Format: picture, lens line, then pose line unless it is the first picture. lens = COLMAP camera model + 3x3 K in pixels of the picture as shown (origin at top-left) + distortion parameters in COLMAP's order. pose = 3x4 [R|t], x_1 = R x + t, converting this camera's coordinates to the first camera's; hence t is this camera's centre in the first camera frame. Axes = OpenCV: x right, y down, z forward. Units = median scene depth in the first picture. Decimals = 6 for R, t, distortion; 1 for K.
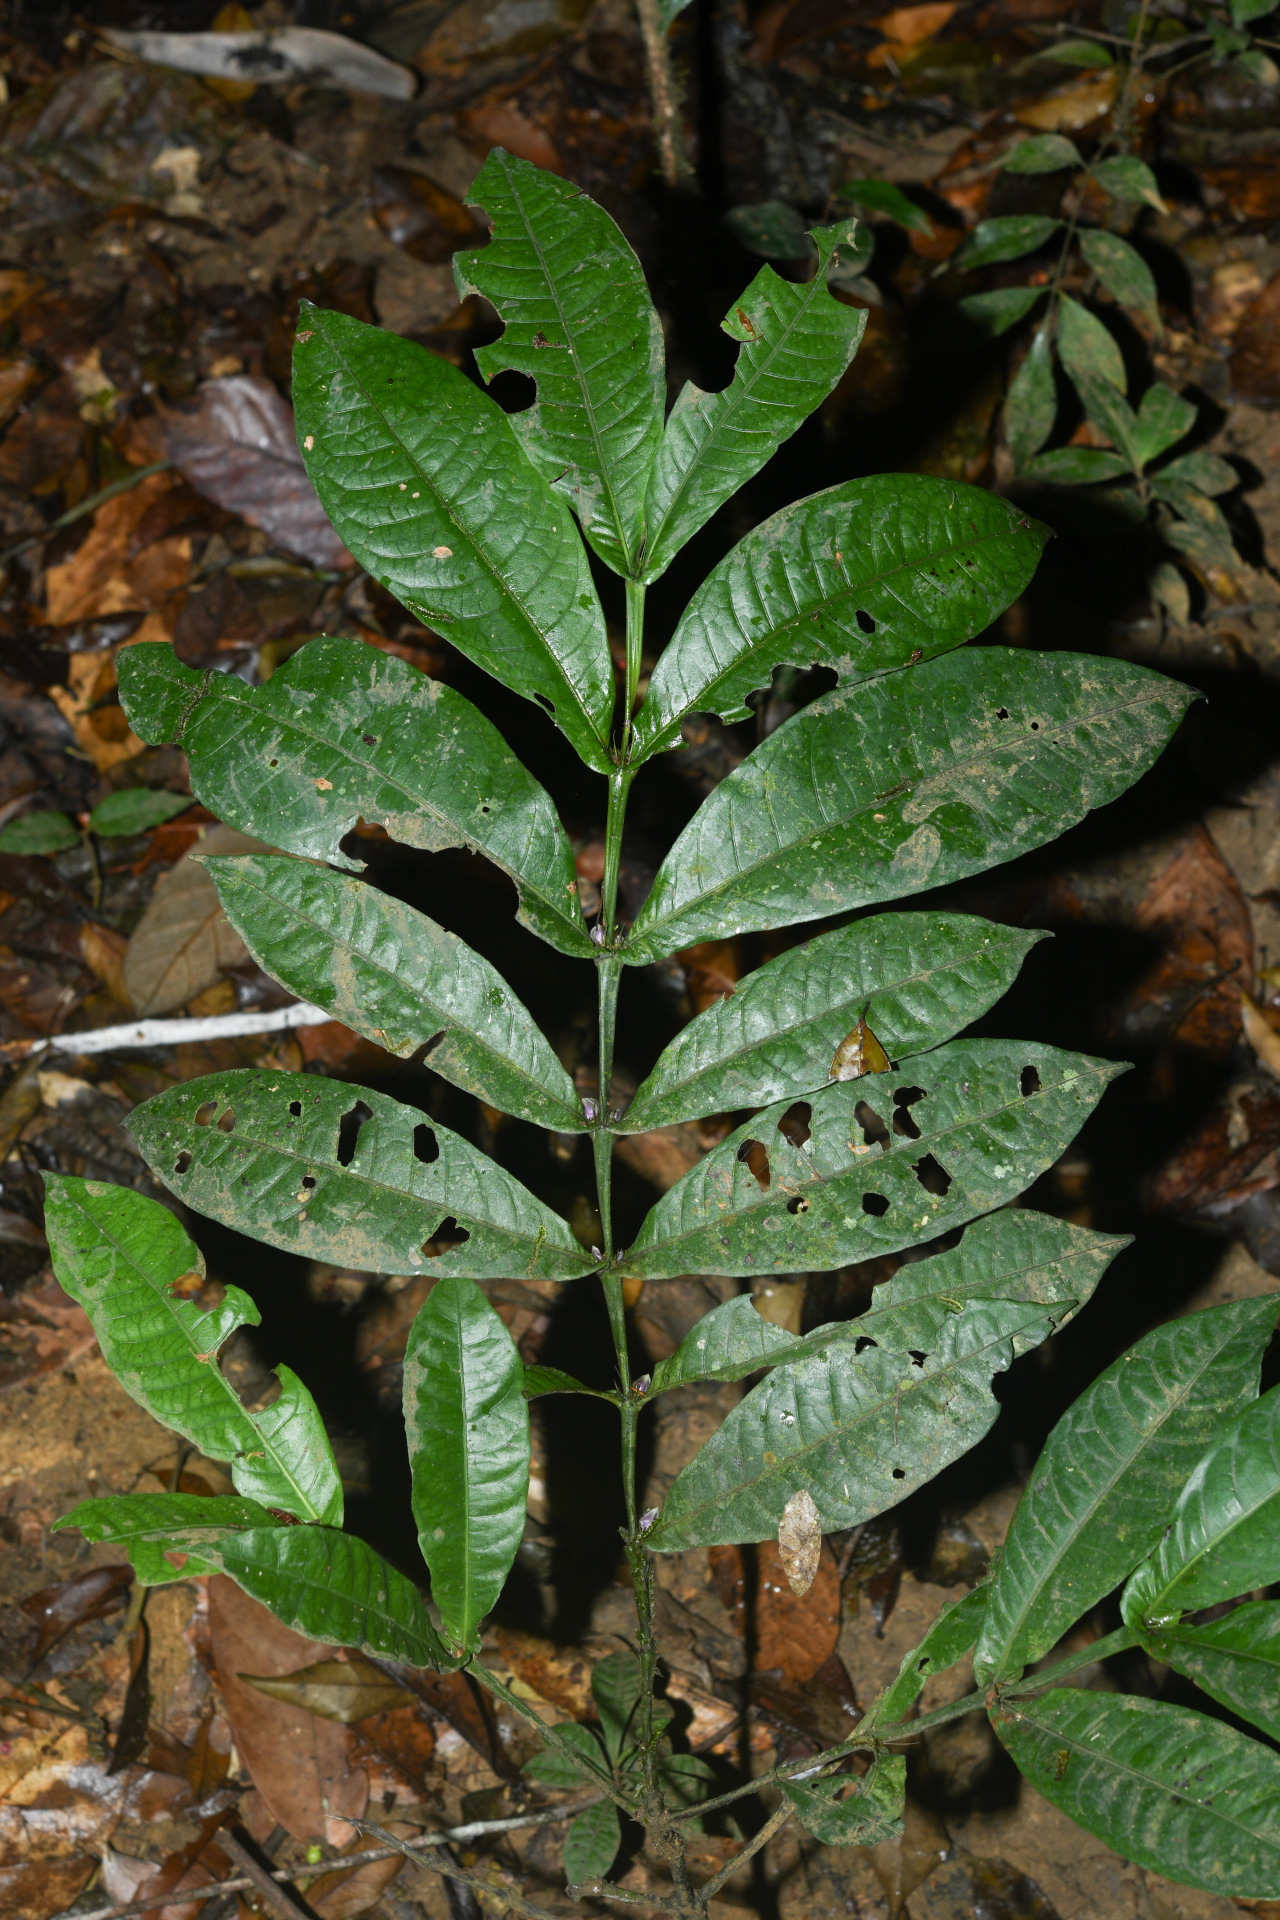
lens RADIAL K [[3775.6, 0, 640.0], [0, 3775.6, 960.0], [0, 0, 1]] dist [-0.188635, 0.587200]
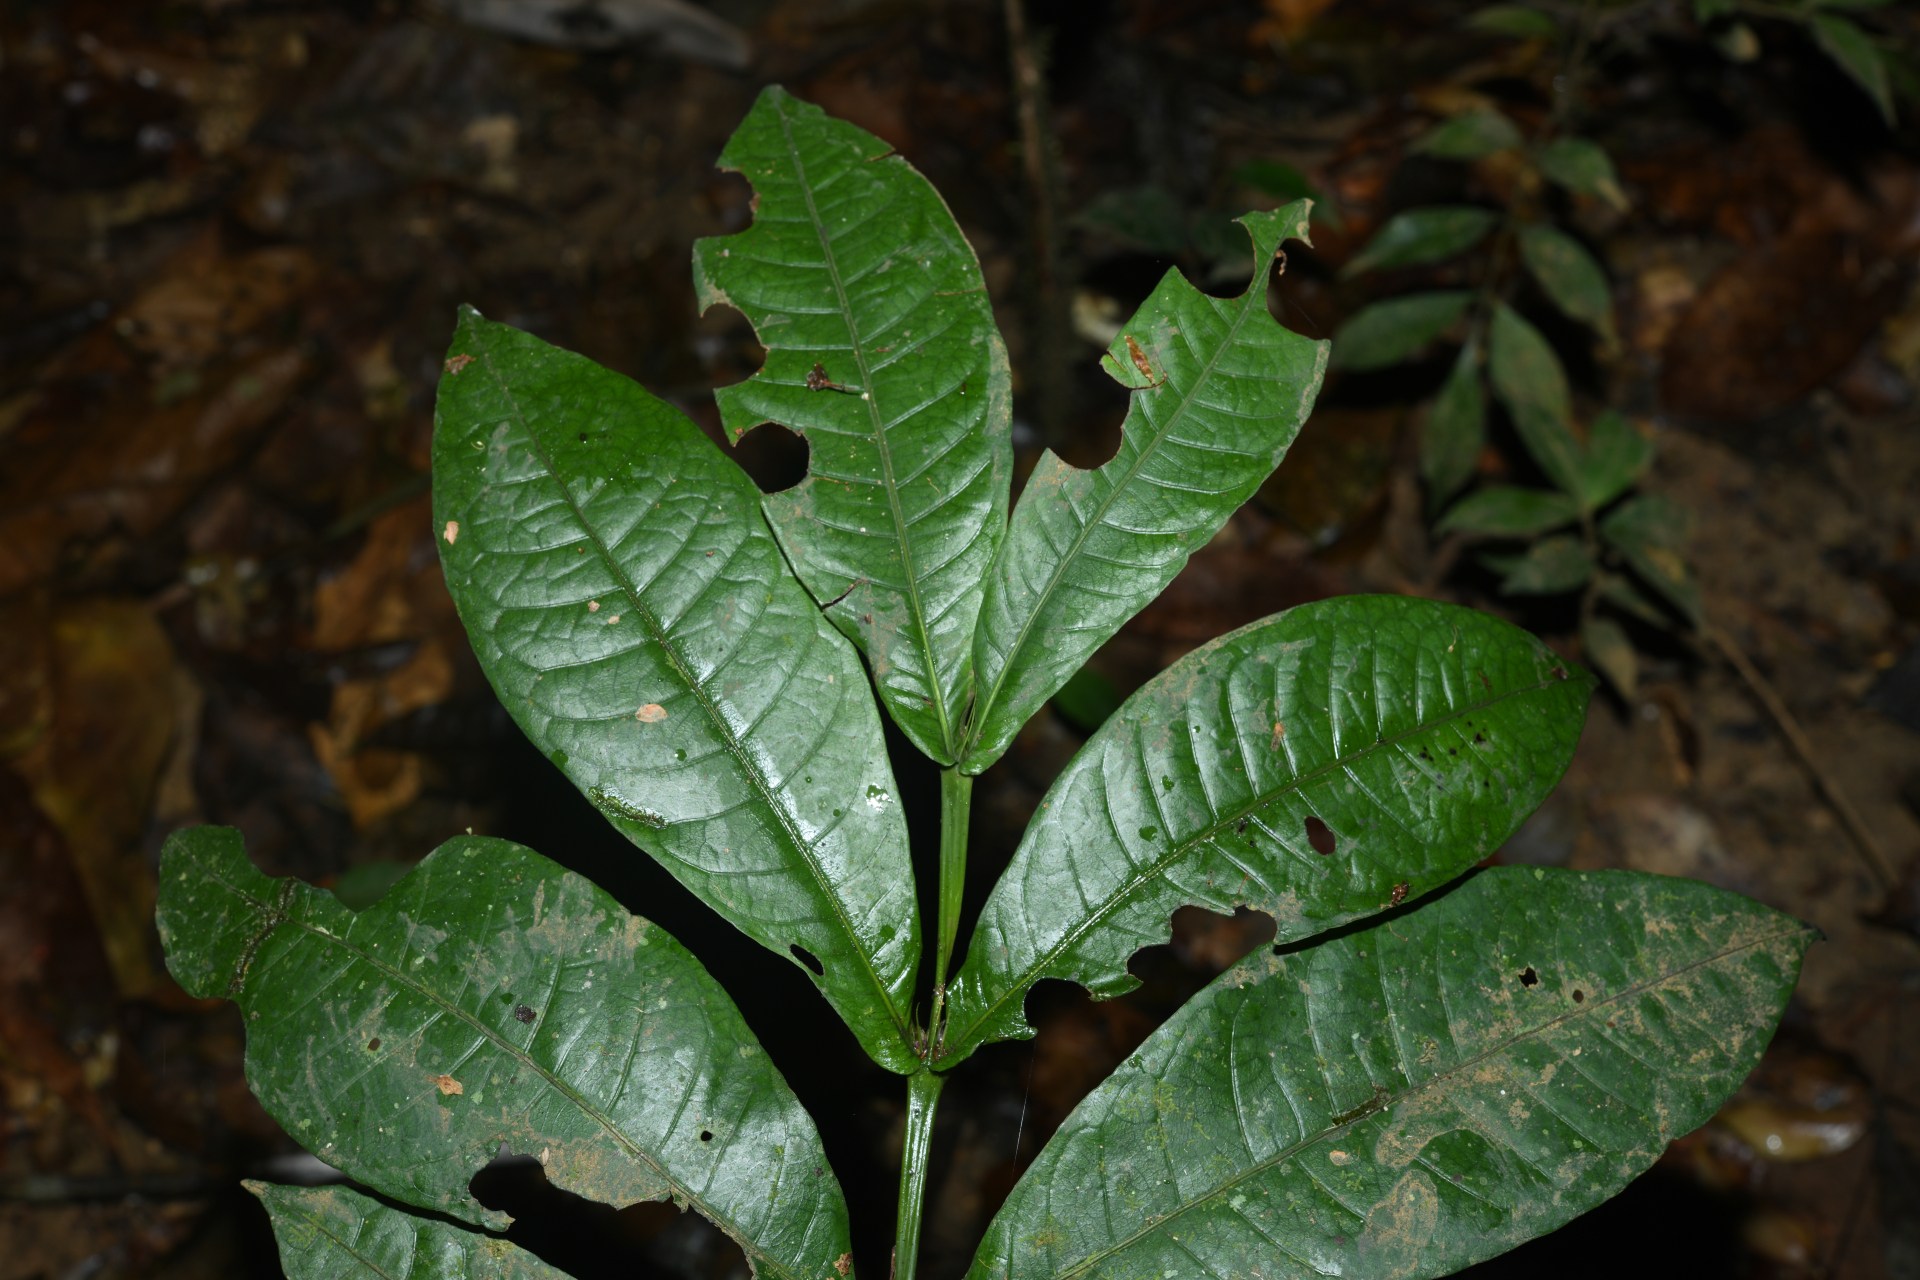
lens RADIAL K [[3373.2, 0, 960.0], [0, 3373.2, 640.0], [0, 0, 1]] dist [-0.139801, 0.154107]
pose [[0.999705, 0.021614, -0.011076, 0.005041], [-0.022320, 0.997424, -0.068175, -0.082387], [0.009574, 0.068403, 0.997612, 0.432983]]
